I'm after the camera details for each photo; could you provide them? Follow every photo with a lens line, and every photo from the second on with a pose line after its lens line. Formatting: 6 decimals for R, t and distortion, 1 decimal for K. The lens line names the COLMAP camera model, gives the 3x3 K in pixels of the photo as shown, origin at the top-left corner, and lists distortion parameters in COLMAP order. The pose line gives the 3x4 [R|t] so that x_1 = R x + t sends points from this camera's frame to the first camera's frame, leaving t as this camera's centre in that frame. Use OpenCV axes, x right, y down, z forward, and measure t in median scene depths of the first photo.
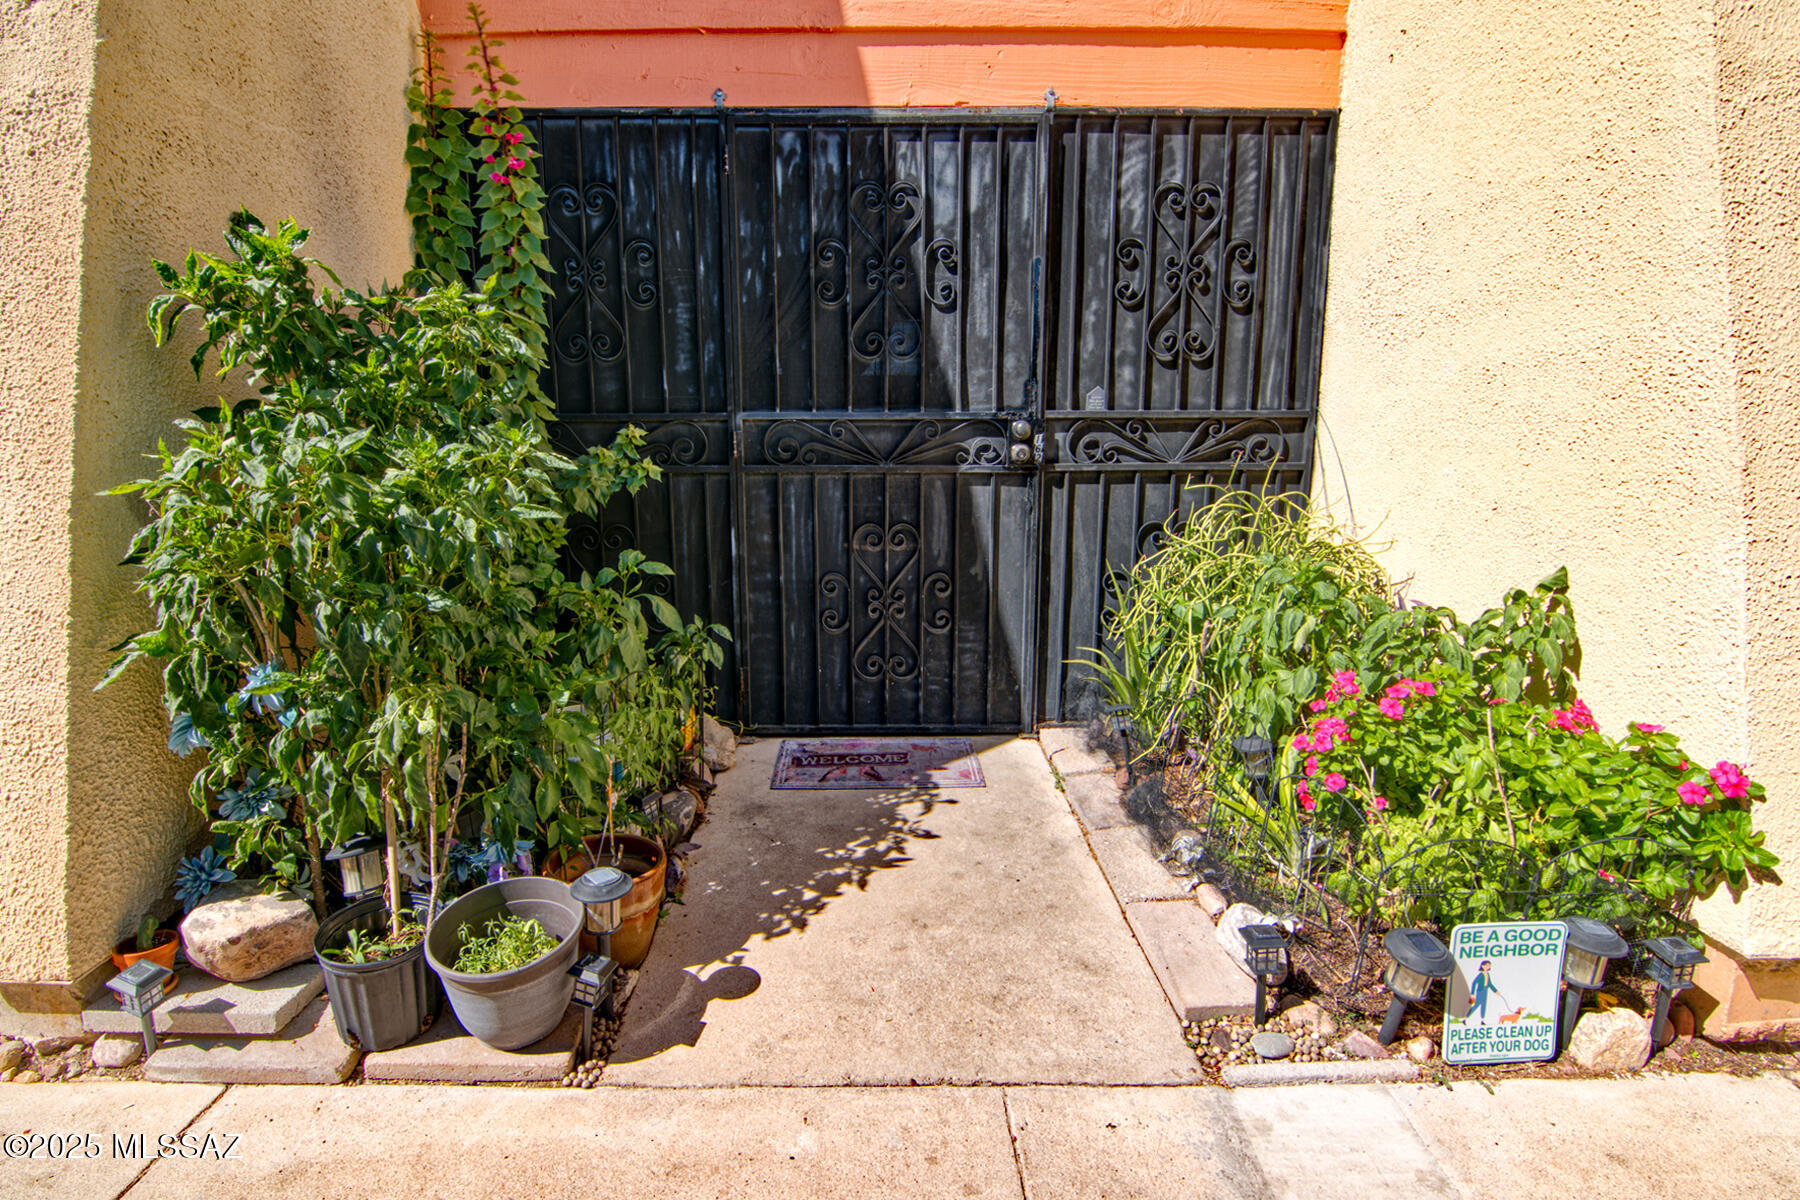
lens RADIAL K [[868.9, 0, 889.5], [0, 868.9, 598.1], [0, 0, 1]] dist [-0.001849, -0.023536]
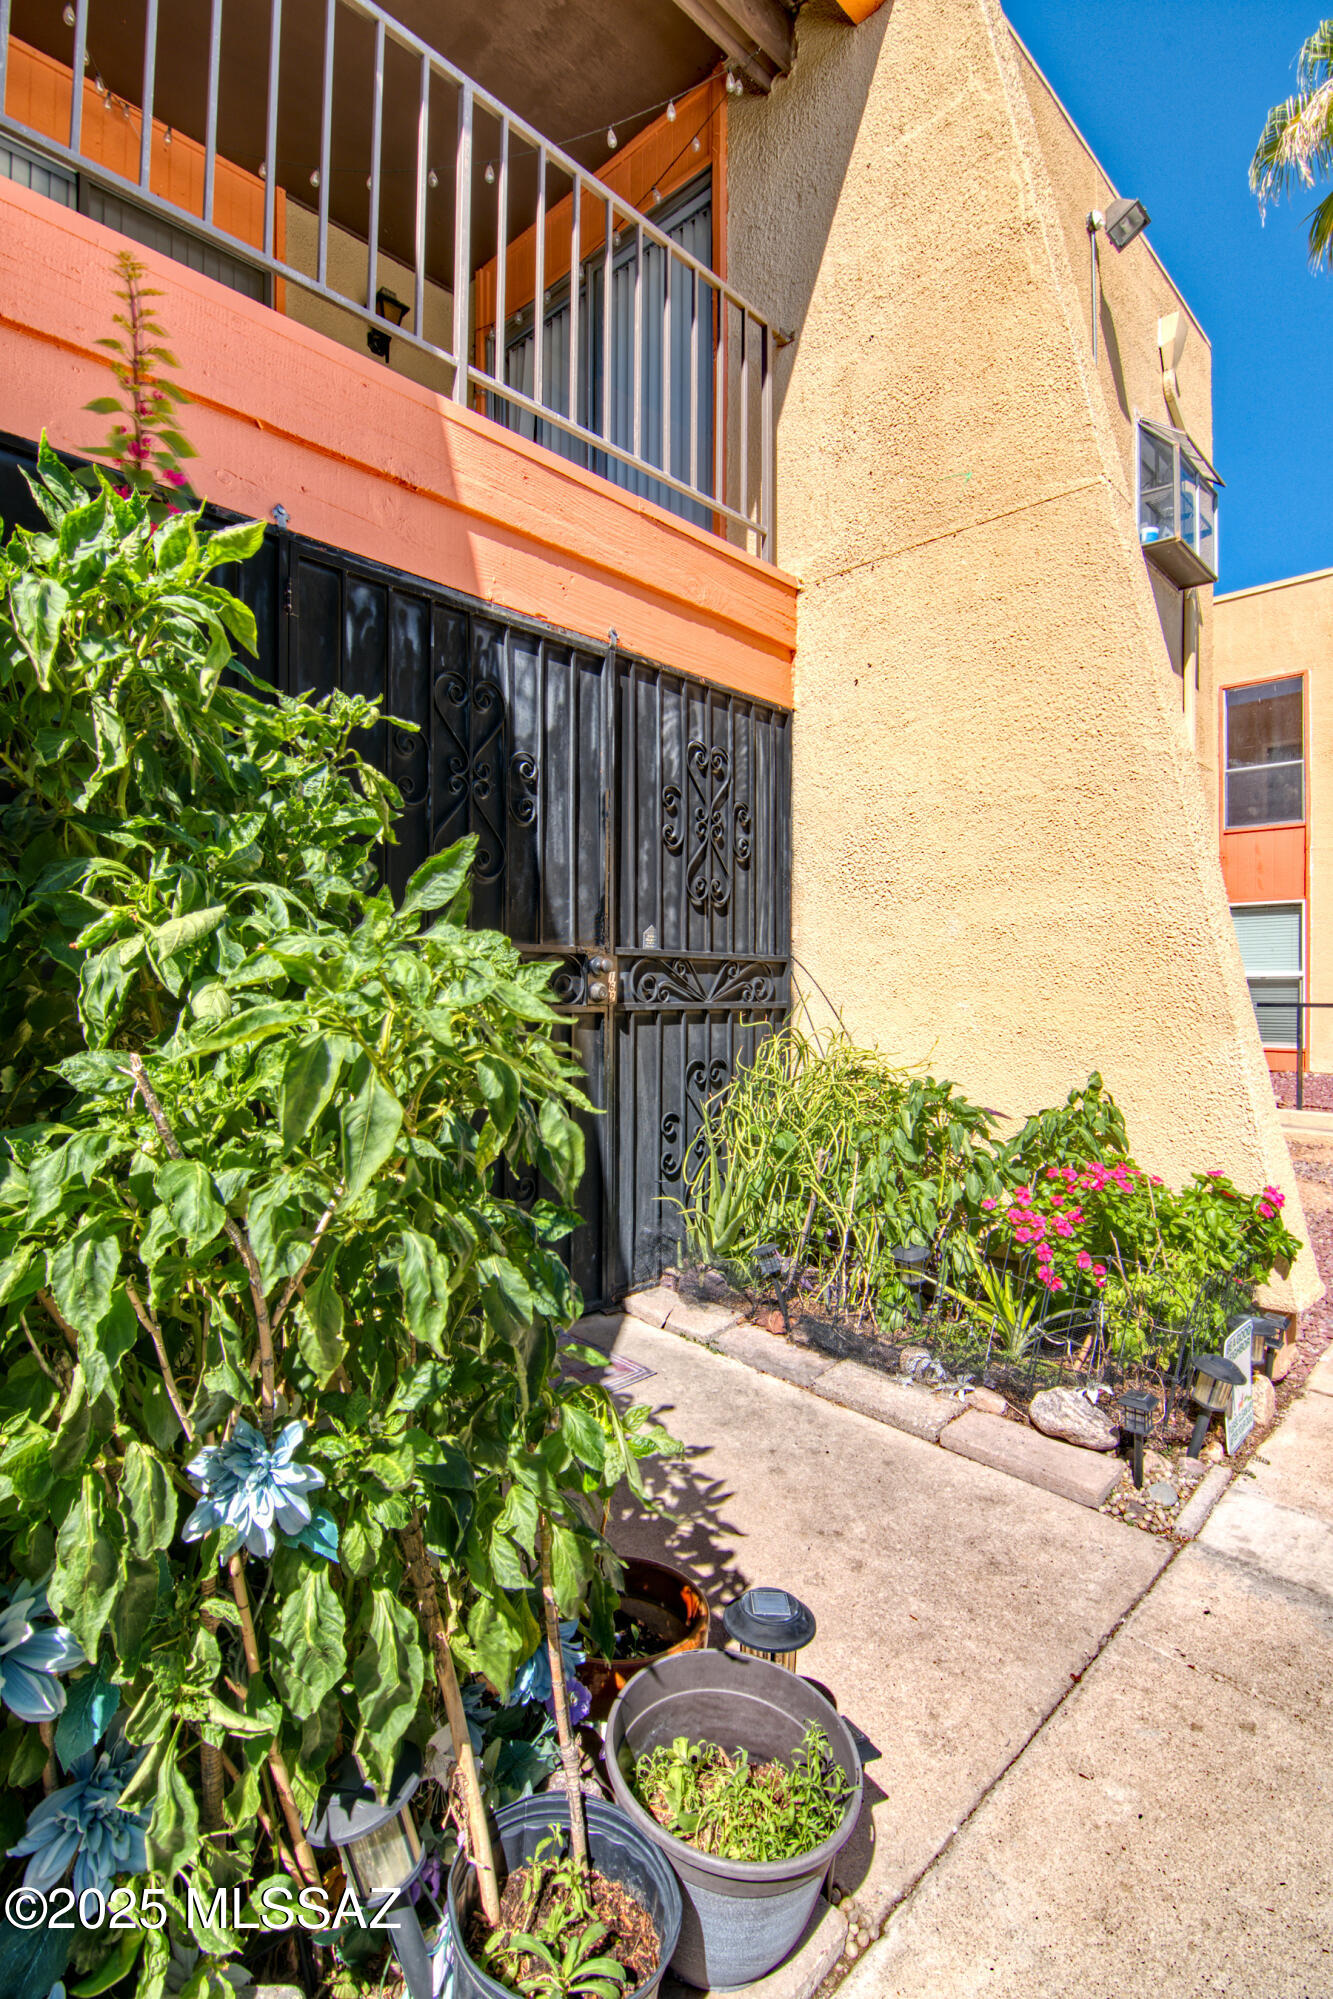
lens RADIAL K [[933.5, 0, 670.3], [0, 933.5, 996.4], [0, 0, 1]] dist [-0.002727, -0.021217]
pose [[0.709214, 0.002873, 0.704988, -0.501793], [0.118255, 0.985338, -0.122980, -0.034341], [-0.695005, 0.170588, 0.698476, 0.273995]]
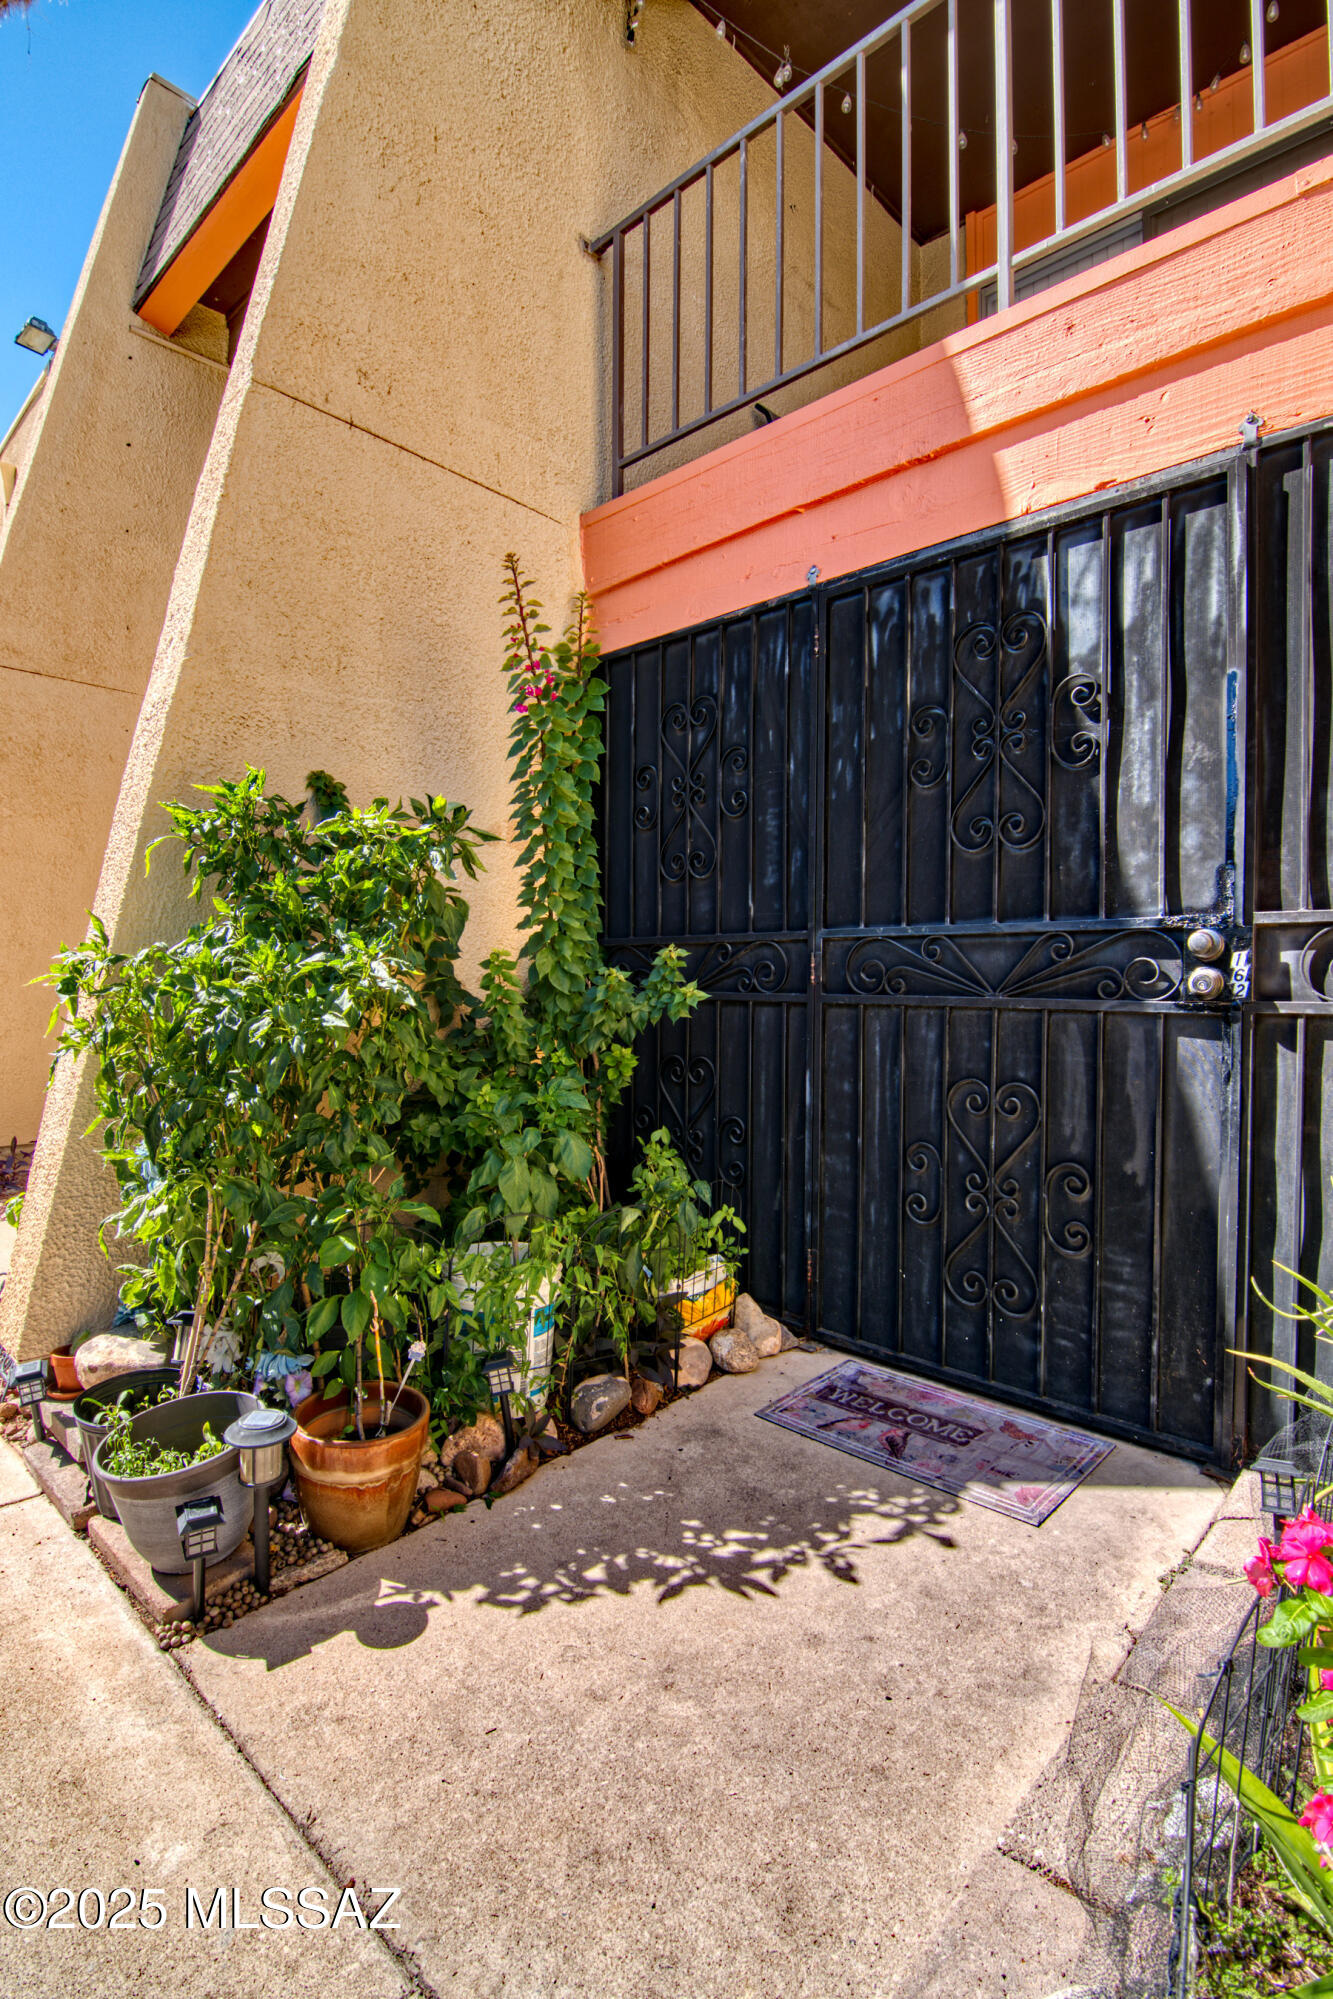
lens RADIAL K [[933.5, 0, 670.3], [0, 933.5, 996.4], [0, 0, 1]] dist [-0.002727, -0.021217]
pose [[0.725235, 0.019601, -0.688222, 0.339843], [-0.134232, 0.984439, -0.113413, -0.034744], [0.675290, 0.174633, 0.716580, 0.295488]]
